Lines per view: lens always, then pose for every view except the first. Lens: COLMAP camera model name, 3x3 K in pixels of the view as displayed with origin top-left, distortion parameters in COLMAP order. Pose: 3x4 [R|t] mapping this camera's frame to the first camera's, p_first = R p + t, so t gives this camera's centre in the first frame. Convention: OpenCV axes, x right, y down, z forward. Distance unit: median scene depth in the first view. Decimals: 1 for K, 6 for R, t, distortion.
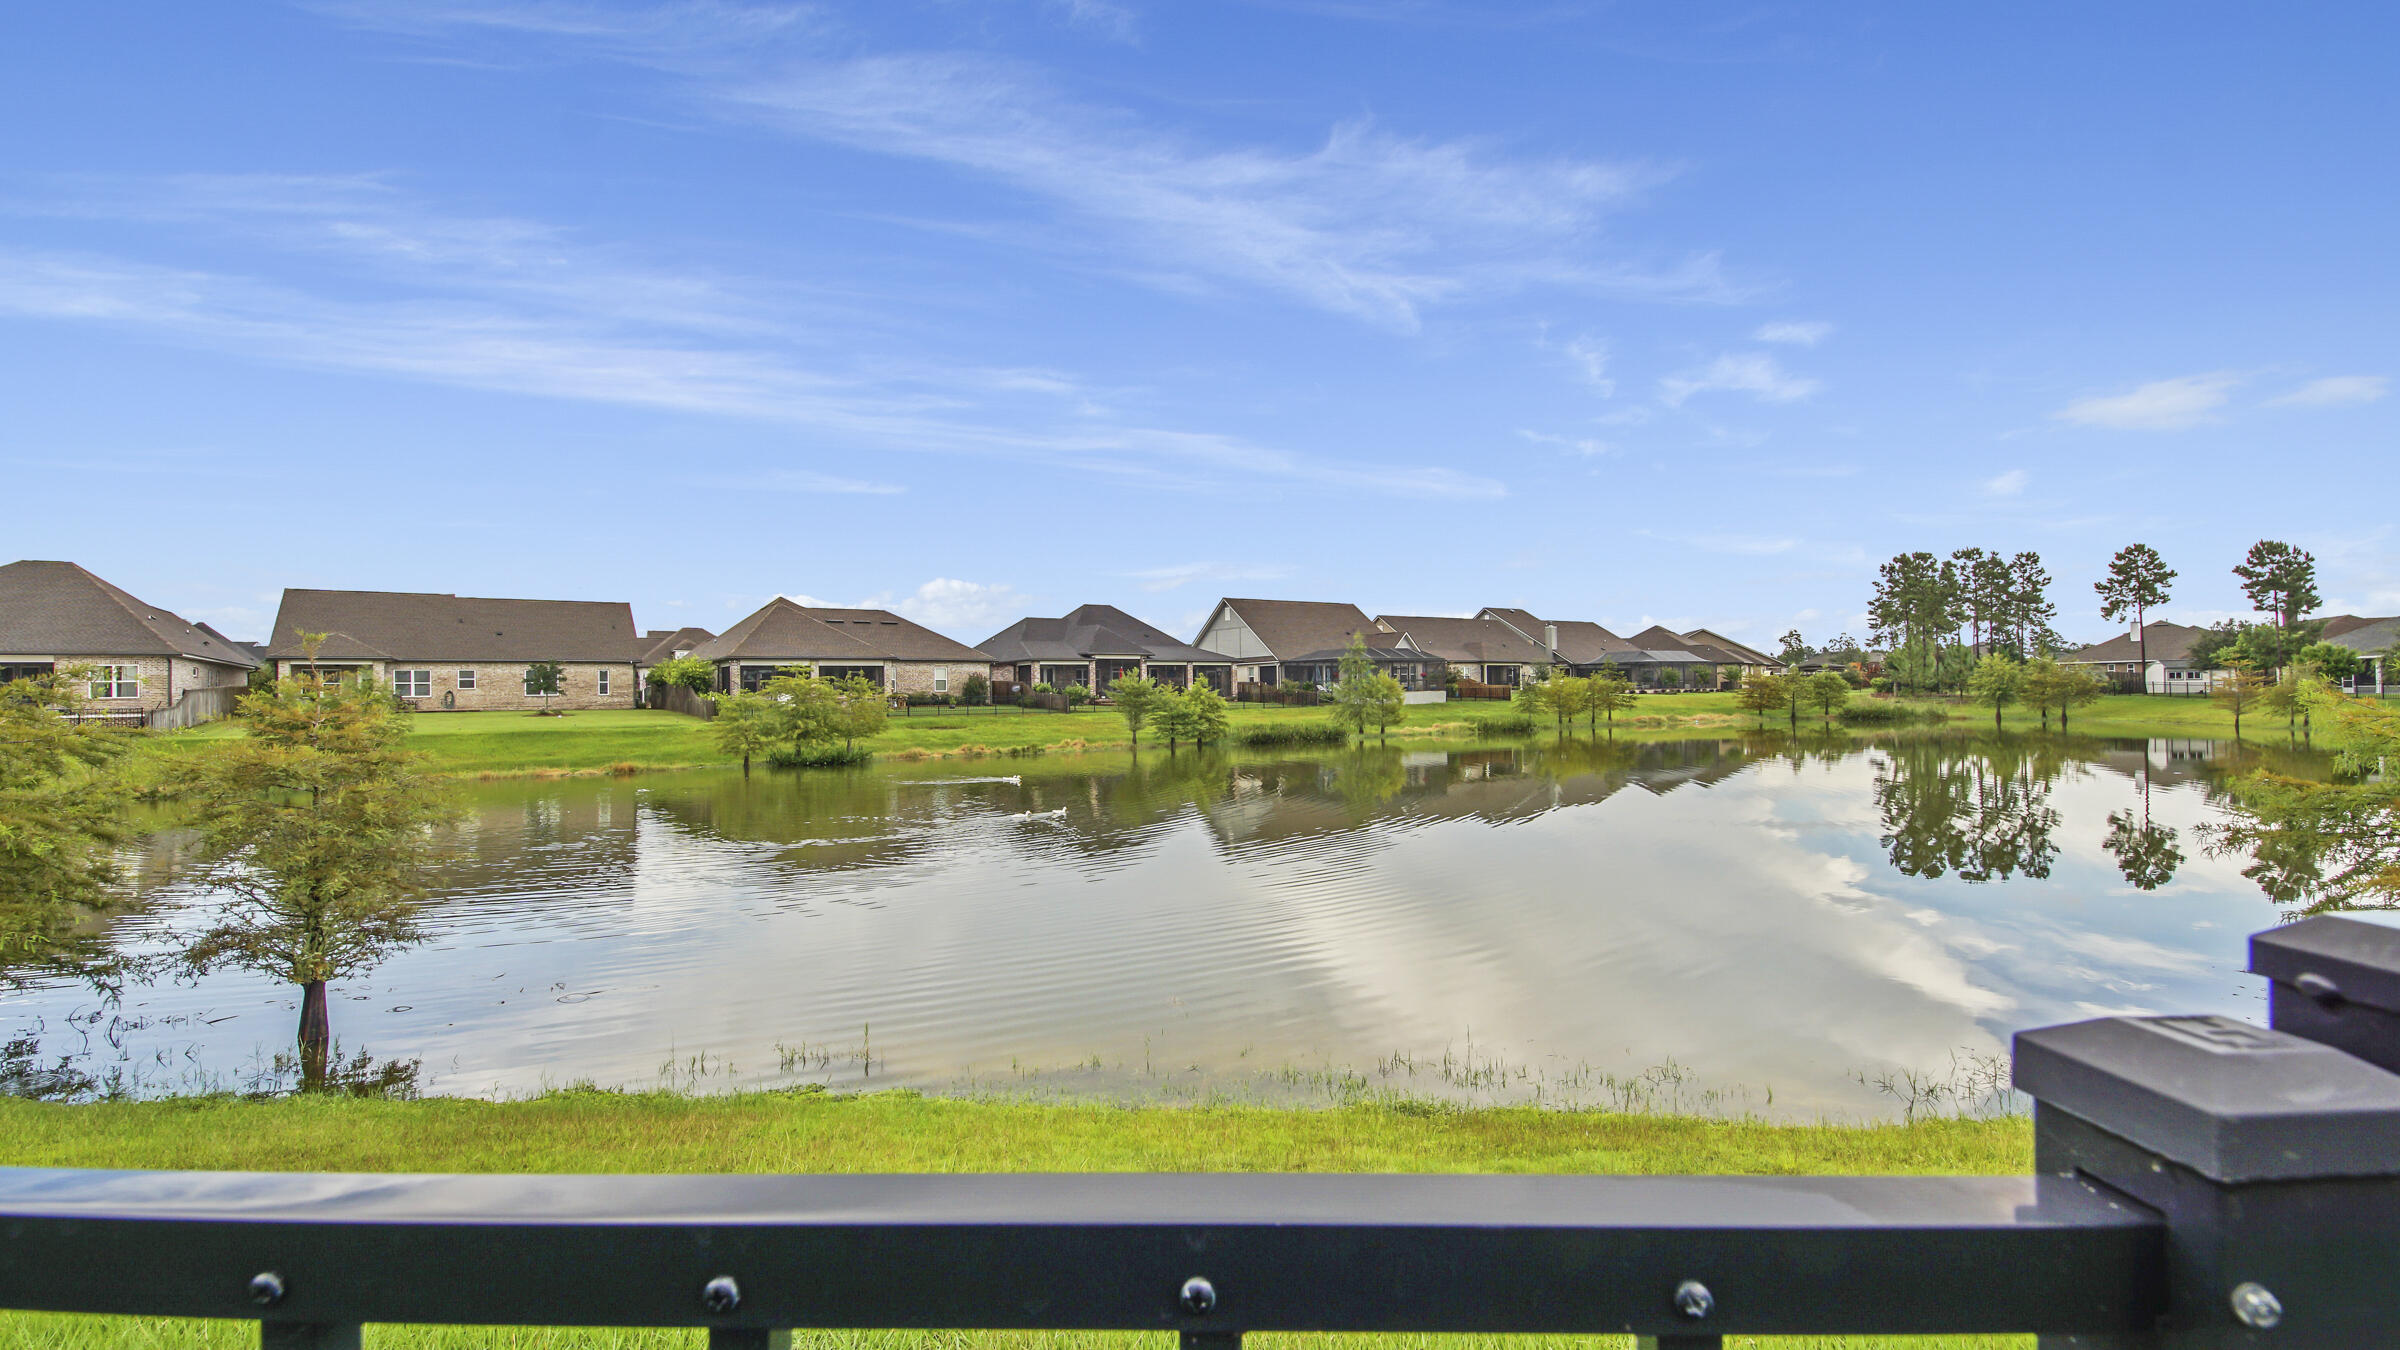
lens RADIAL K [[1029.5, 0, 1190.8], [0, 1029.5, 695.8], [0, 0, 1]] dist [0.024789, -0.019097]
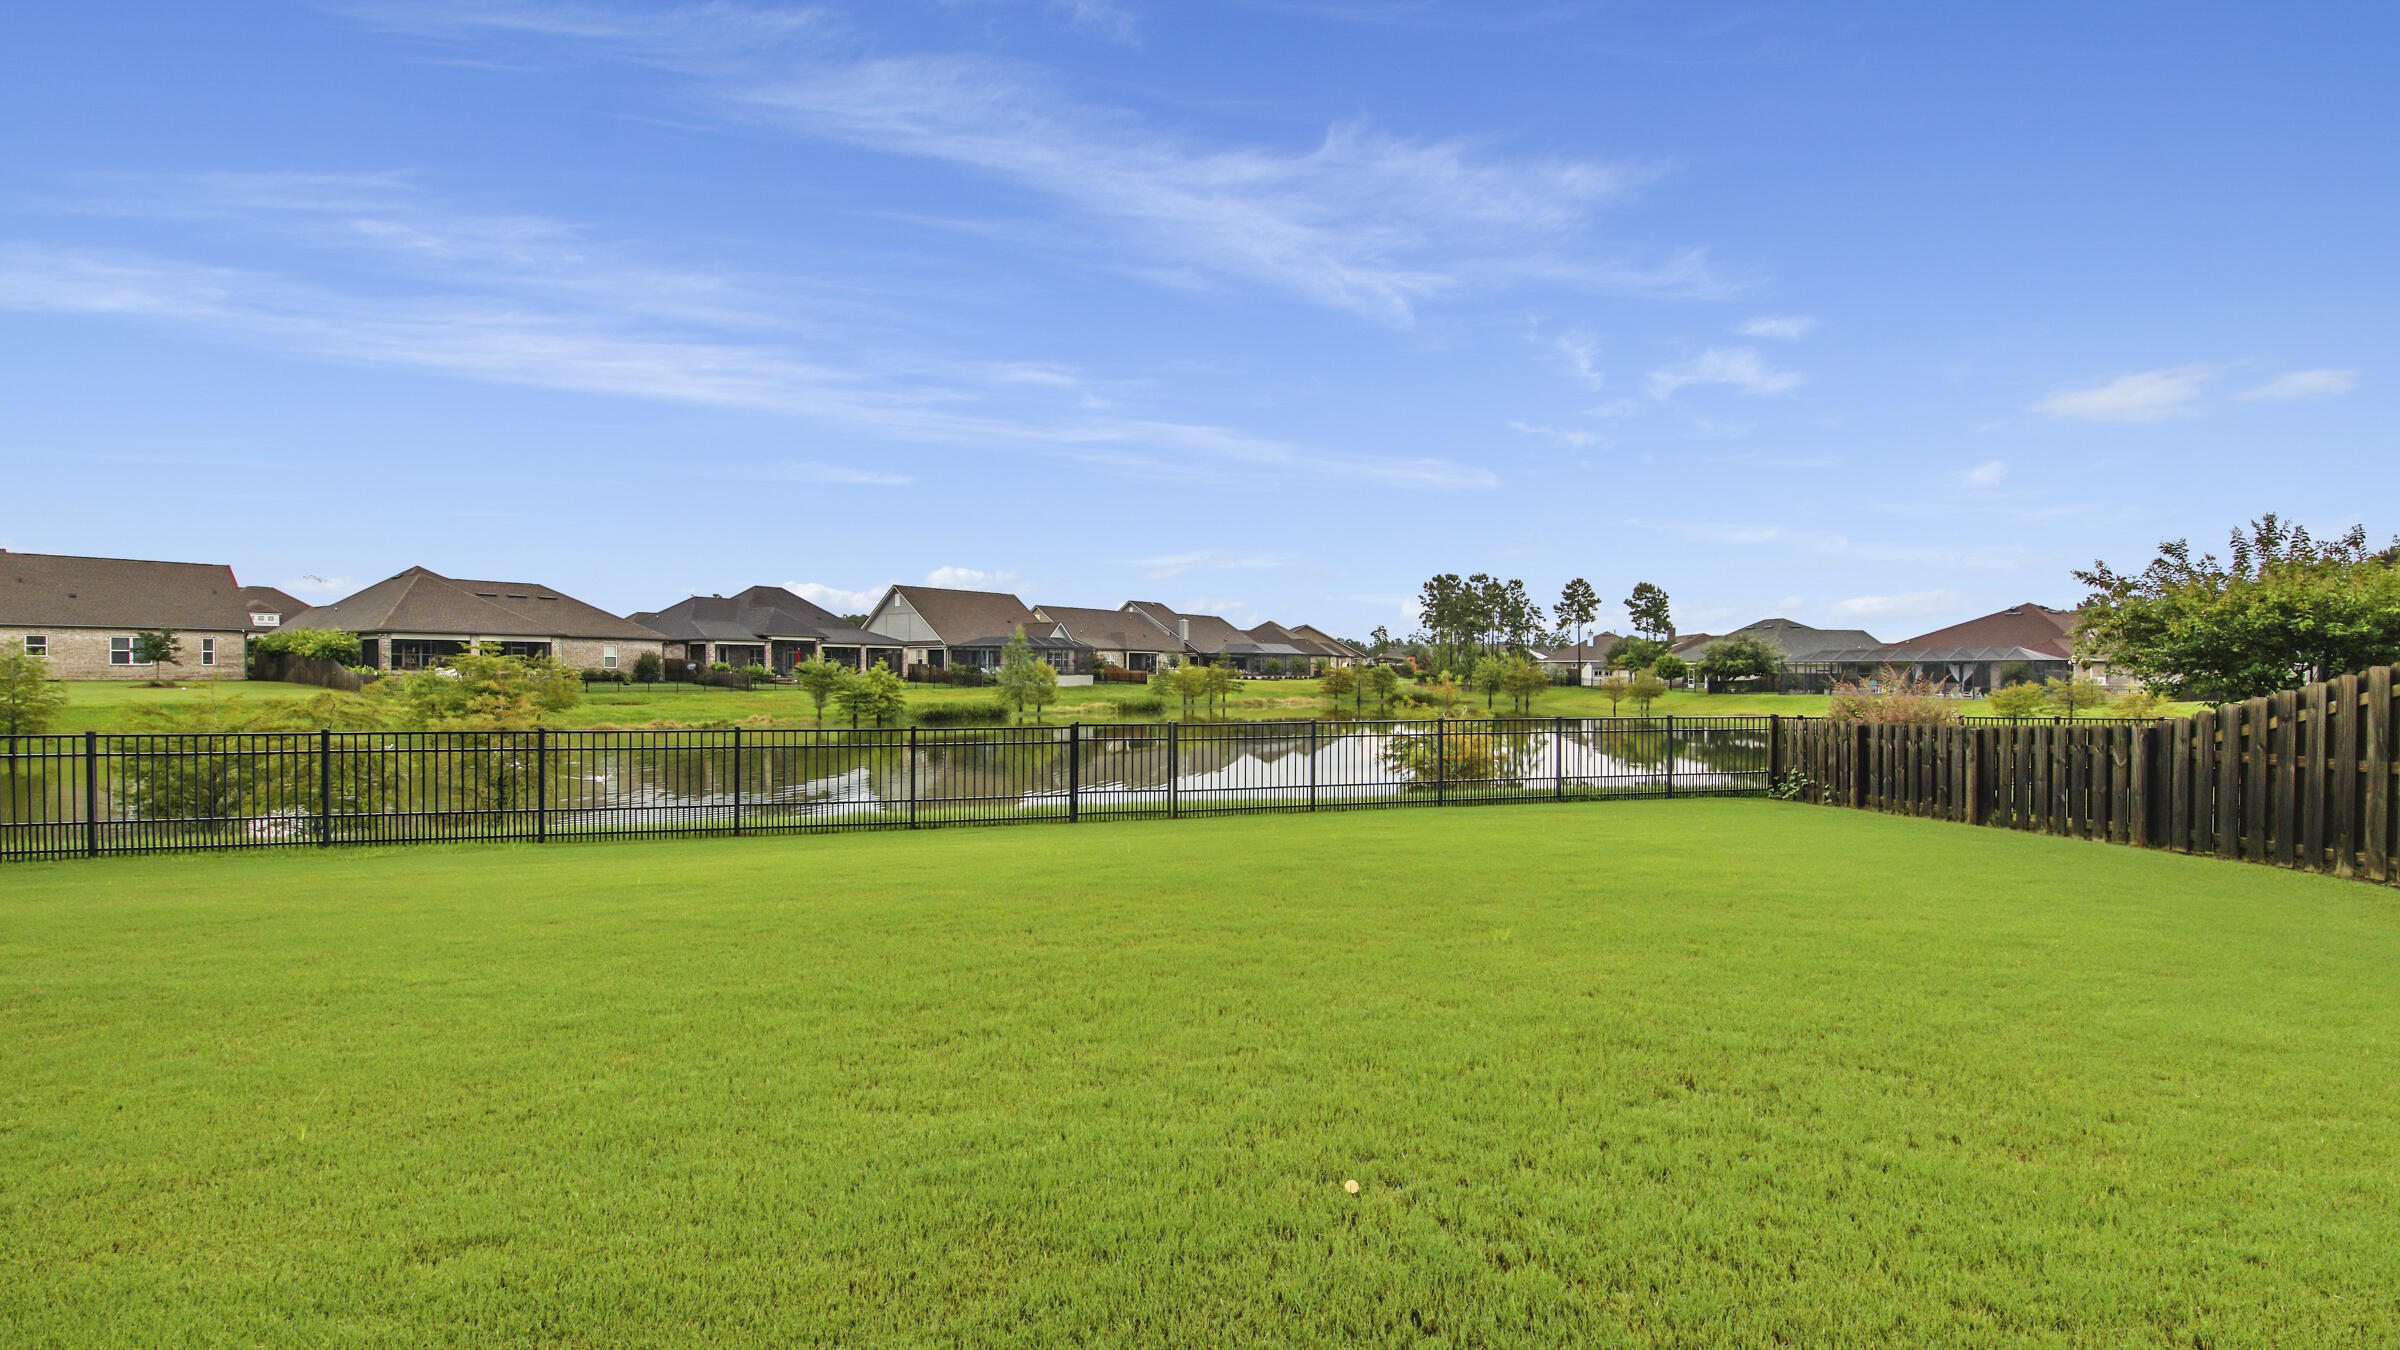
lens RADIAL K [[1029.5, 0, 1190.8], [0, 1029.5, 695.8], [0, 0, 1]] dist [0.024789, -0.019097]
pose [[0.945355, 0.010949, 0.325860, -0.028509], [-0.018088, 0.999658, 0.018886, -0.005722], [-0.325542, -0.023749, 0.945229, -0.143377]]
